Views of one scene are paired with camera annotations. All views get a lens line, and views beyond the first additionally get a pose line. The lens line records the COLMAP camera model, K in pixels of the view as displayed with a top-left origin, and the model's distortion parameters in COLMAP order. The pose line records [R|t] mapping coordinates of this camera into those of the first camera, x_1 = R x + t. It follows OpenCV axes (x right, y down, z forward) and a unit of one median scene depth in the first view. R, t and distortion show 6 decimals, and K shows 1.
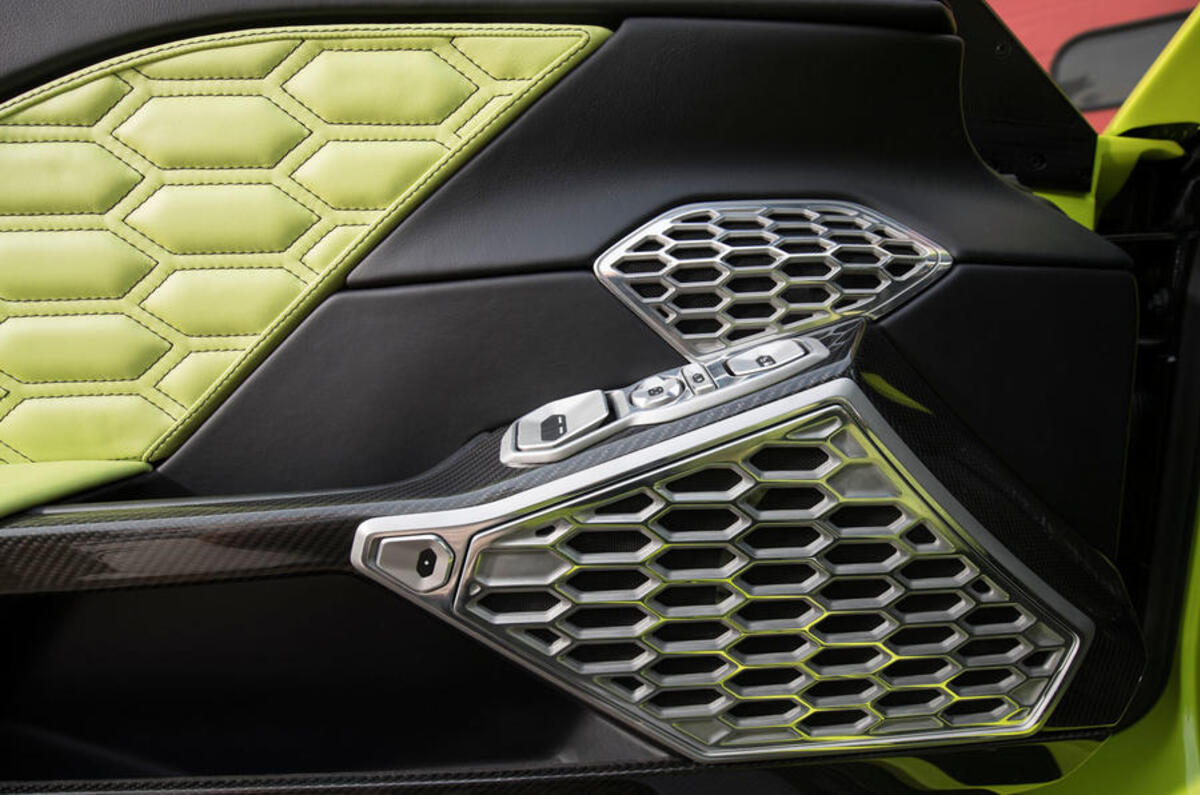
lens RADIAL K [[520.0, 0, 600.0], [0, 520.0, 397.5], [0, 0, 1]] dist [0.016933, -0.023515]
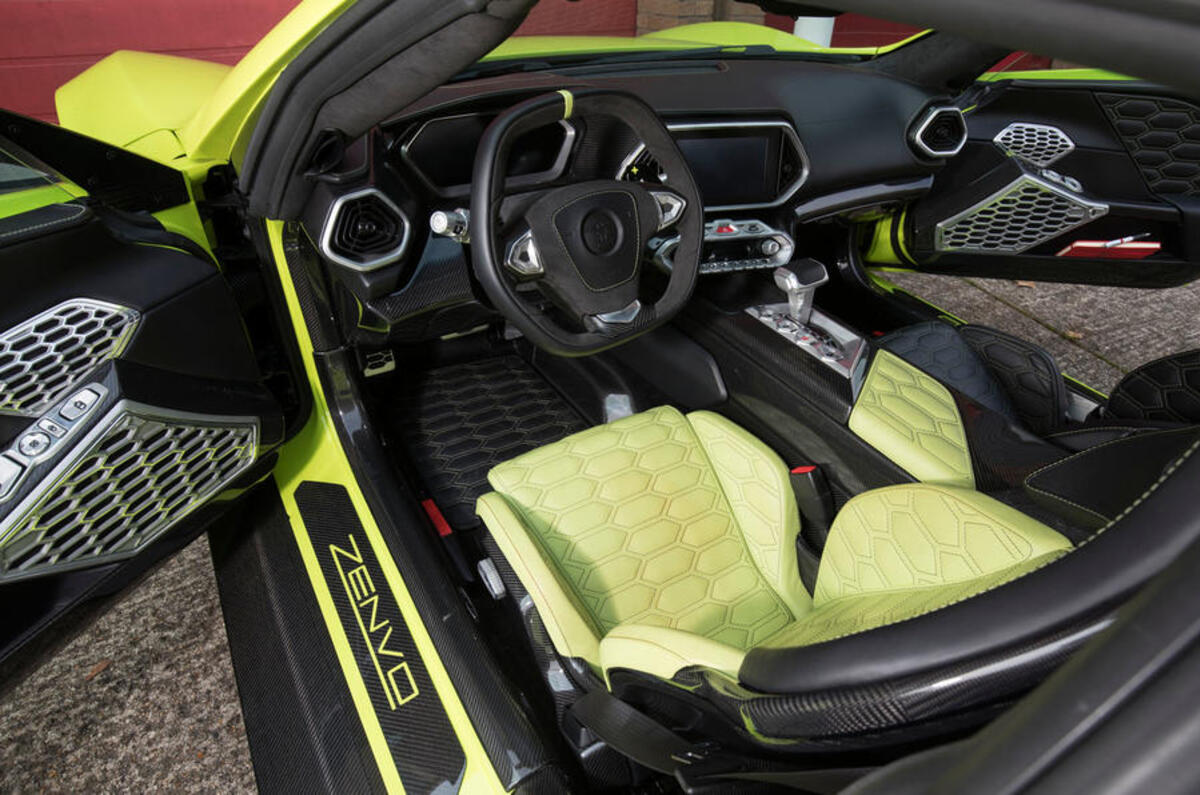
lens RADIAL K [[685.8, 0, 600.0], [0, 685.8, 397.5], [0, 0, 1]] dist [-0.000968, -0.000268]
pose [[0.492541, -0.508581, 0.706221, -0.611438], [0.093403, 0.837683, 0.538111, -1.406766], [-0.865262, -0.199079, 0.460096, -2.160108]]
